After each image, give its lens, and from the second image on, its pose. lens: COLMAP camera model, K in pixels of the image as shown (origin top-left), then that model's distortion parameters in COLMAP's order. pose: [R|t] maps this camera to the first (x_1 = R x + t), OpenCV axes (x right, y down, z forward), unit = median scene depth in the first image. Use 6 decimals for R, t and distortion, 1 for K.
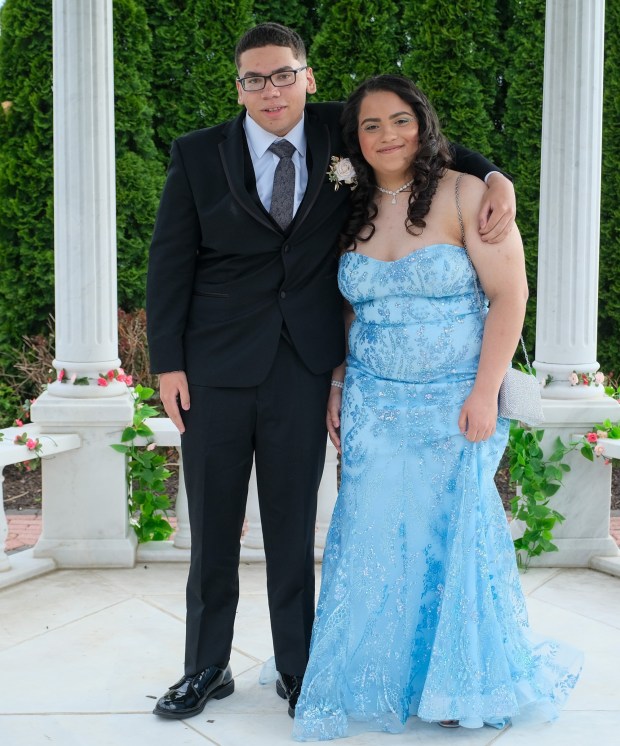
lens RADIAL K [[1456.0, 0, 335.8], [0, 1456.0, 369.4], [0, 0, 1]] dist [0.000096, -0.040831]
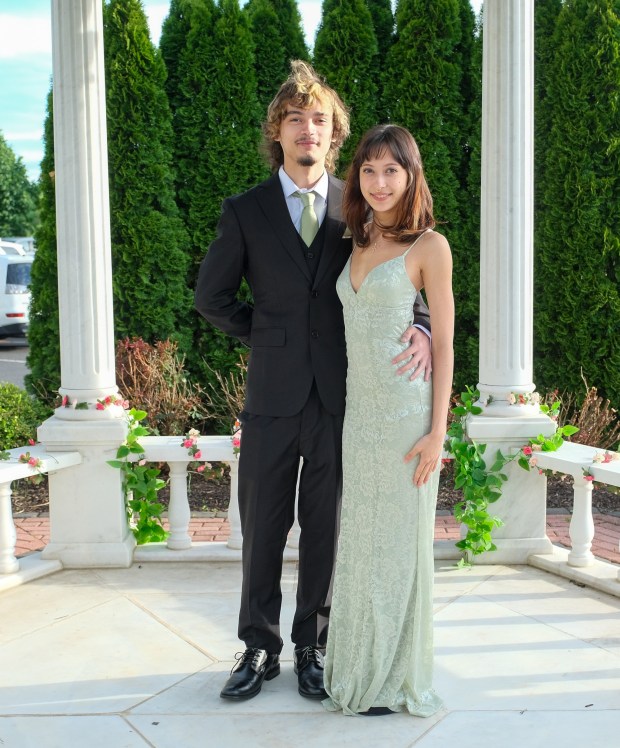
lens RADIAL K [[1131.1, 0, 331.6], [0, 1131.1, 375.5], [0, 0, 1]] dist [-0.017260, -0.046668]
pose [[0.999349, -0.012703, -0.033766, 0.034727], [0.012450, 0.999893, -0.007682, -0.004364], [0.033860, 0.007256, 0.999400, 0.073119]]
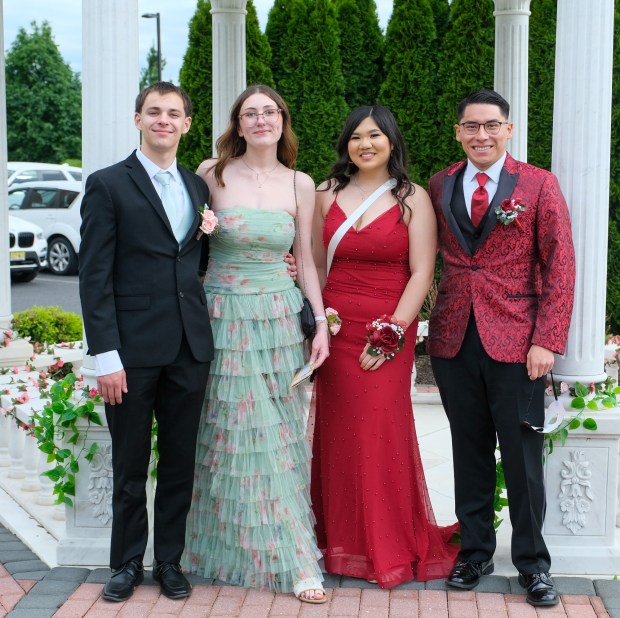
lens RADIAL K [[1206.0, 0, 364.7], [0, 1206.0, 309.0], [0, 0, 1]] dist [-0.004910, 0.031519]
pose [[0.997703, 0.004325, -0.067597, 0.058294], [-0.005017, 0.999937, -0.010079, 0.023336], [0.067549, 0.010395, 0.997662, -0.287563]]
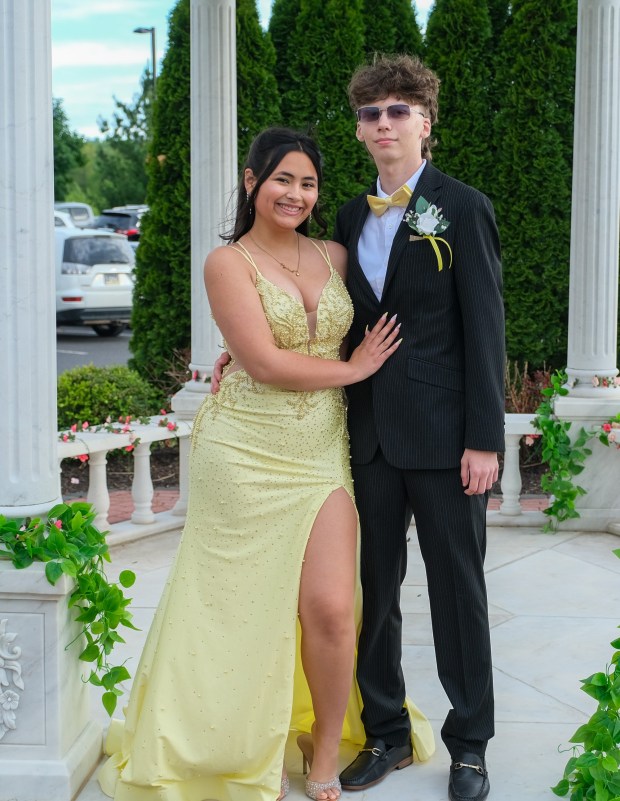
lens RADIAL K [[1423.4, 0, 347.1], [0, 1423.4, 412.4], [0, 0, 1]] dist [-0.001285, -0.174012]
pose [[0.994843, 0.010318, -0.100898, 0.048813], [-0.008963, 0.999864, 0.013872, 0.011813], [0.101027, -0.012896, 0.994800, -0.163360]]
